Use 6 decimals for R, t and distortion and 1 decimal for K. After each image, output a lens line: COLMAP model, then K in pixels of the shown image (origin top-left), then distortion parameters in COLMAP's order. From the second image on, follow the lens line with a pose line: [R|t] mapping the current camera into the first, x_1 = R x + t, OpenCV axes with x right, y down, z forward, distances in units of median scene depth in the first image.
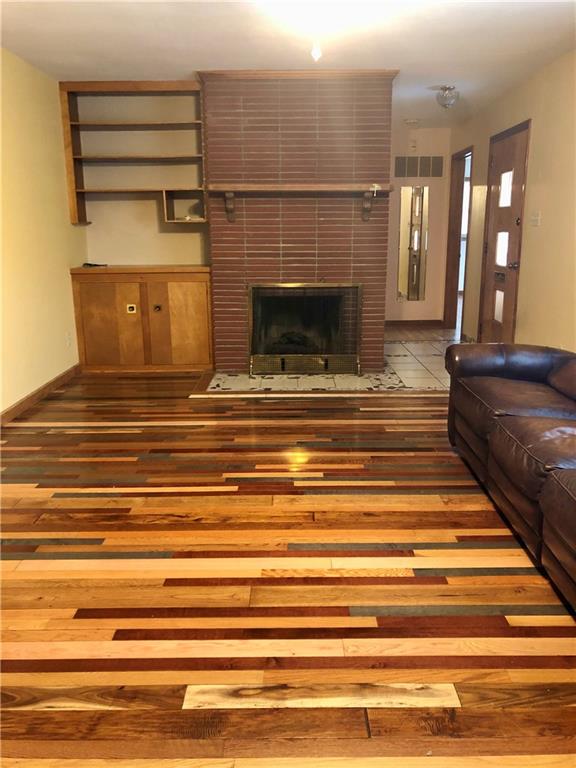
lens RADIAL K [[613.1, 0, 288.0], [0, 613.1, 384.0], [0, 0, 1]] dist [0.000729, -0.002583]
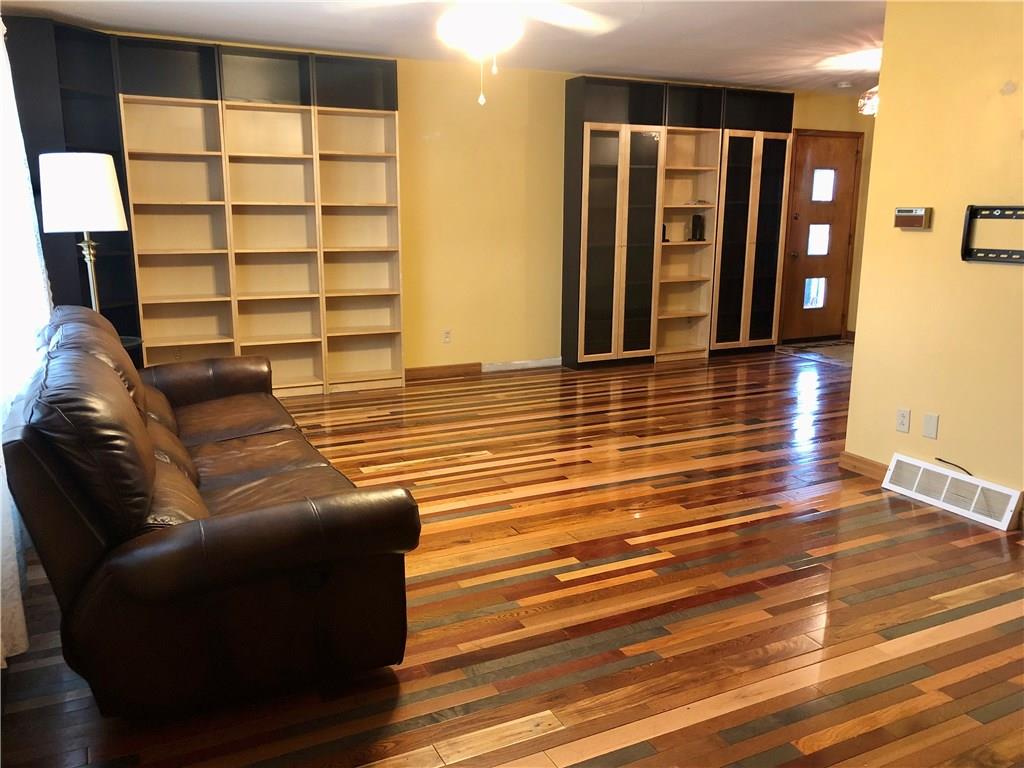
lens RADIAL K [[852.0, 0, 512.0], [0, 852.0, 384.0], [0, 0, 1]] dist [0.003581, 0.002800]
pose [[-0.891410, 0.092417, -0.443674, 0.886187], [-0.113623, 0.902145, 0.416202, -0.783196], [0.438723, 0.421418, -0.793681, 2.806615]]
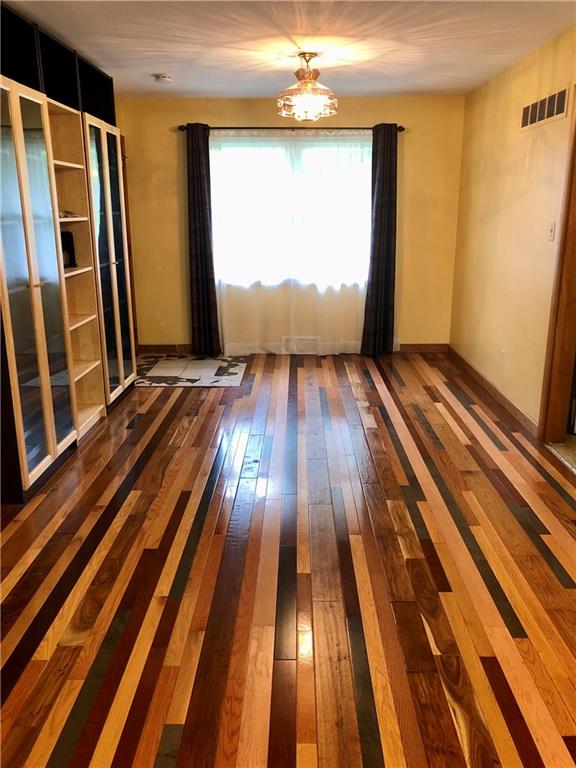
lens RADIAL K [[639.0, 0, 288.0], [0, 639.0, 384.0], [0, 0, 1]] dist [0.003581, 0.002800]
pose [[-0.019710, 0.267918, -0.963240, 0.467023], [-0.230747, 0.936199, 0.265118, -0.206512], [0.972814, 0.227491, 0.043369, 0.462085]]
